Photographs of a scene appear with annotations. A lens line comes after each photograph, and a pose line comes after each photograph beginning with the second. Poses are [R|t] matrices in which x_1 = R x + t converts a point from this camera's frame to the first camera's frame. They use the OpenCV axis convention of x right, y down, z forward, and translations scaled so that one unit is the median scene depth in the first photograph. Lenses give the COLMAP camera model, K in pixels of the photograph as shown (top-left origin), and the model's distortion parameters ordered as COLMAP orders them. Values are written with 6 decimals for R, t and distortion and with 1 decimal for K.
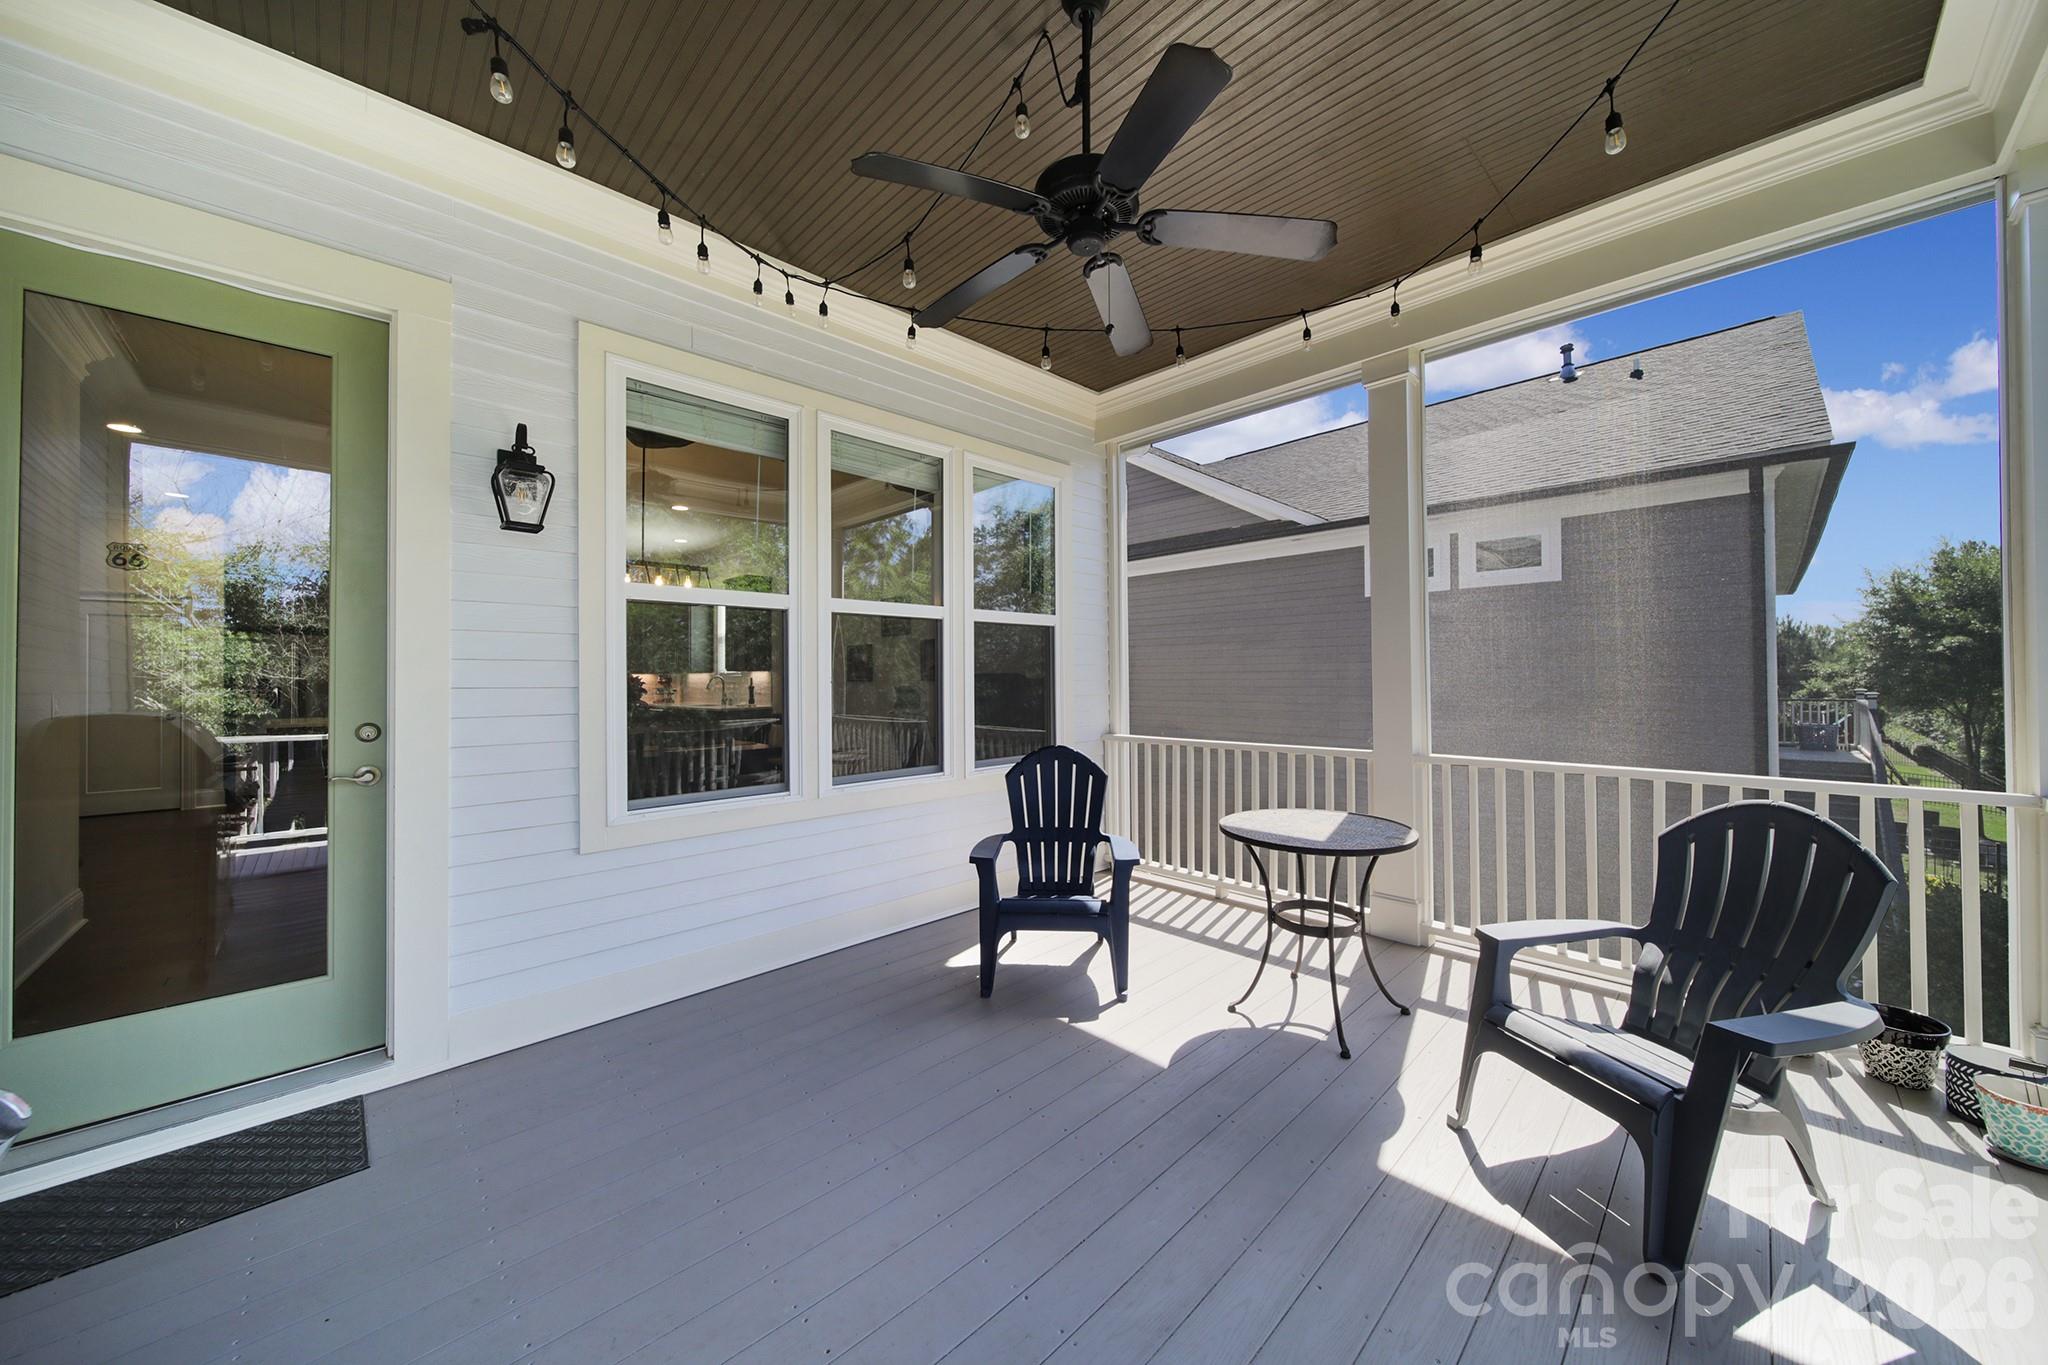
lens RADIAL K [[721.7, 0, 1025.9], [0, 721.7, 681.8], [0, 0, 1]] dist [-0.000949, -0.001688]
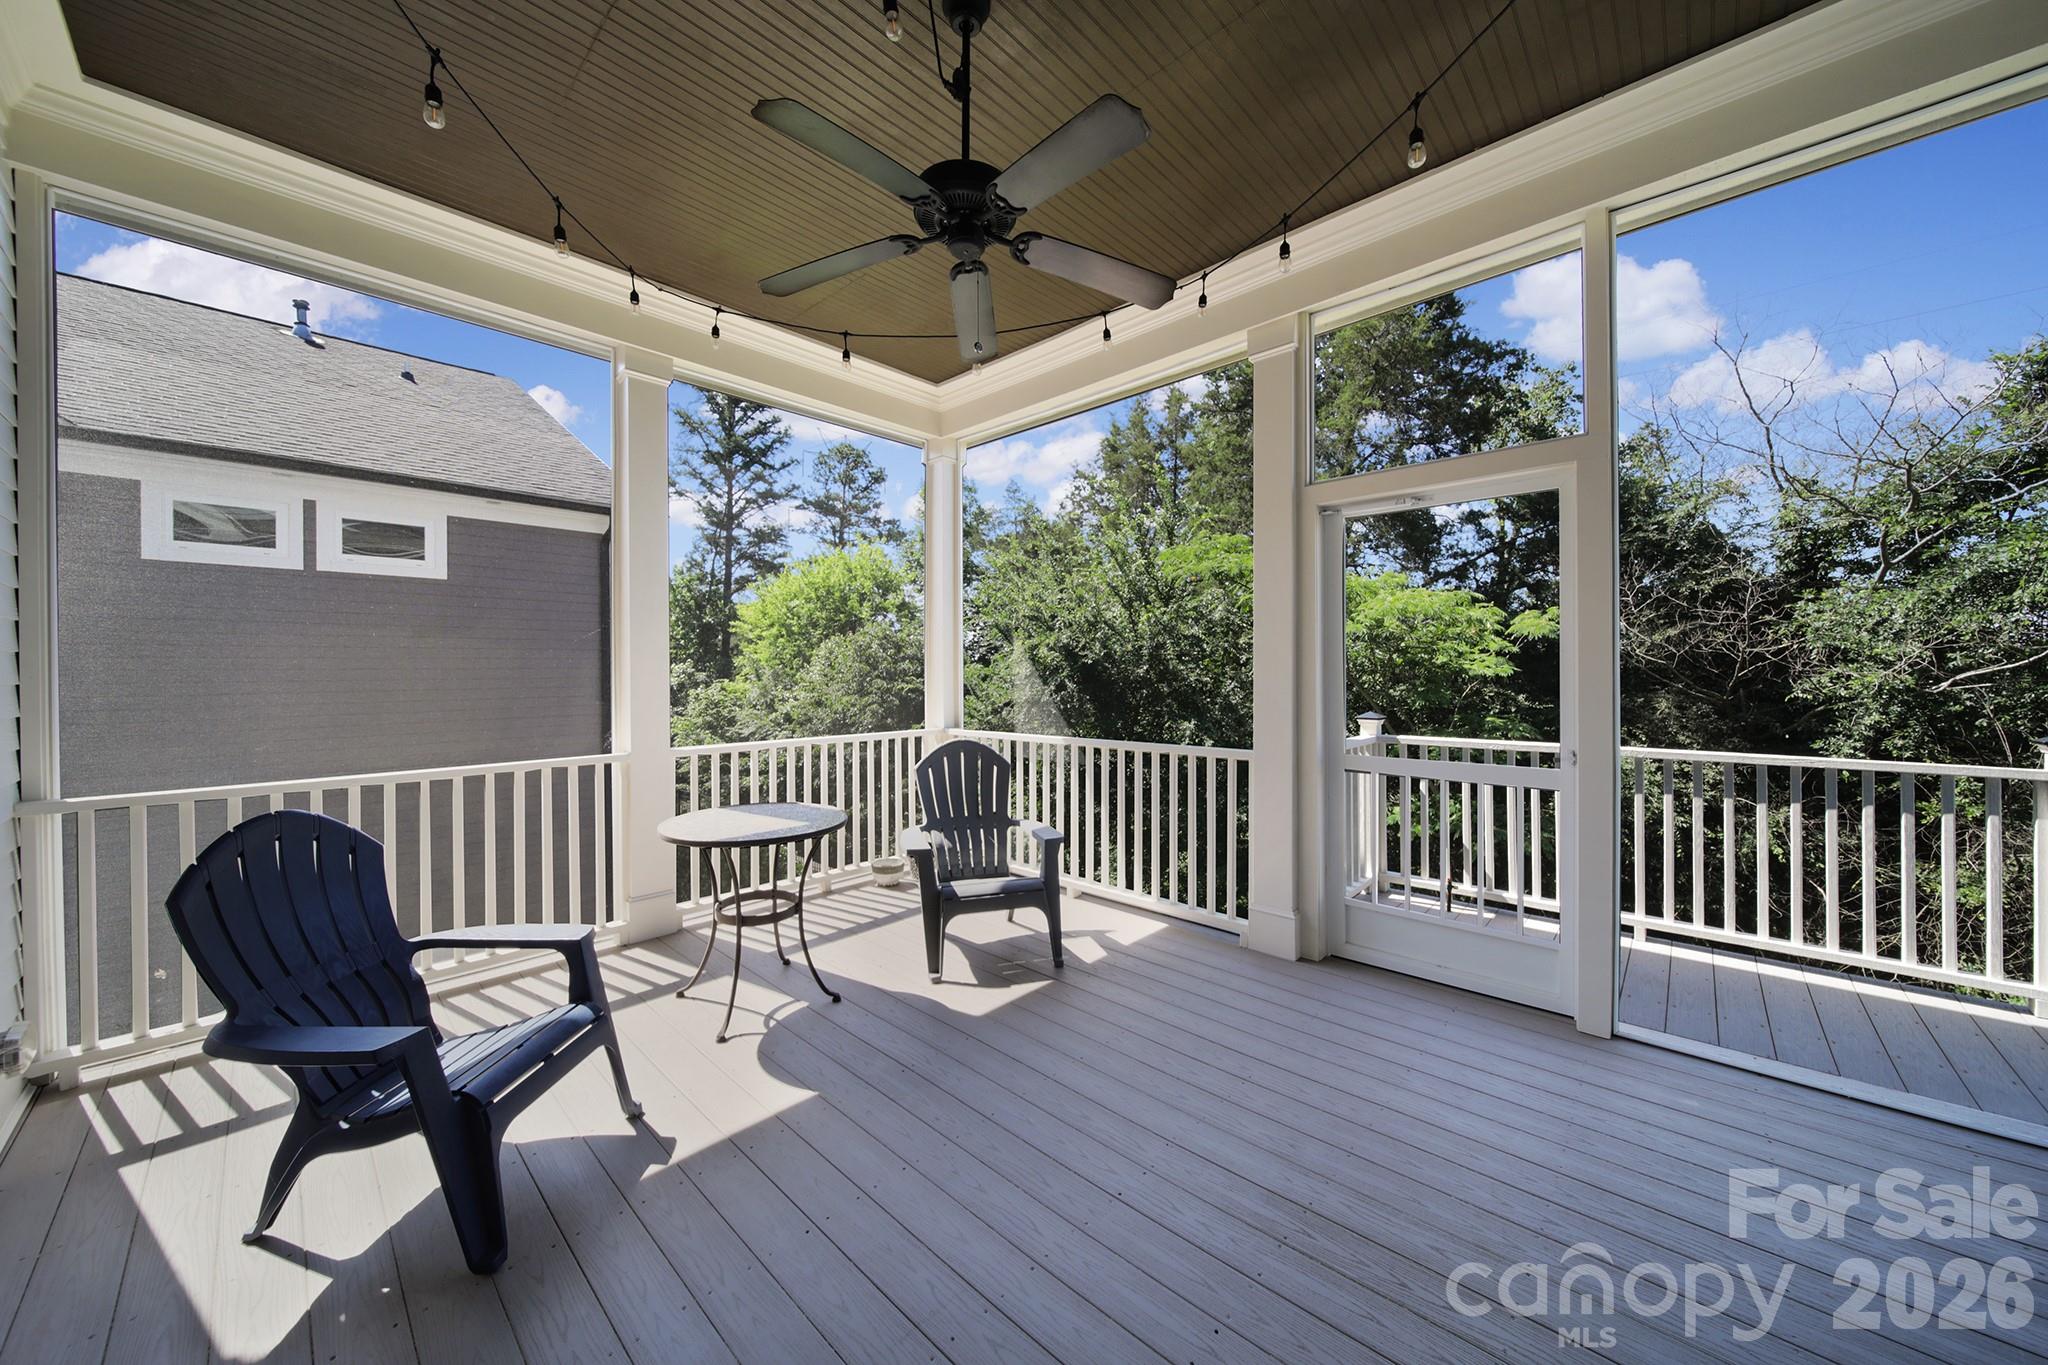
lens RADIAL K [[721.7, 0, 1021.5], [0, 721.7, 675.5], [0, 0, 1]] dist [-0.000949, -0.001688]
pose [[-0.052047, -0.002278, 0.998642, -0.385211], [0.016948, 0.999851, 0.003164, 0.000010], [-0.998501, 0.017090, -0.052001, 0.401722]]
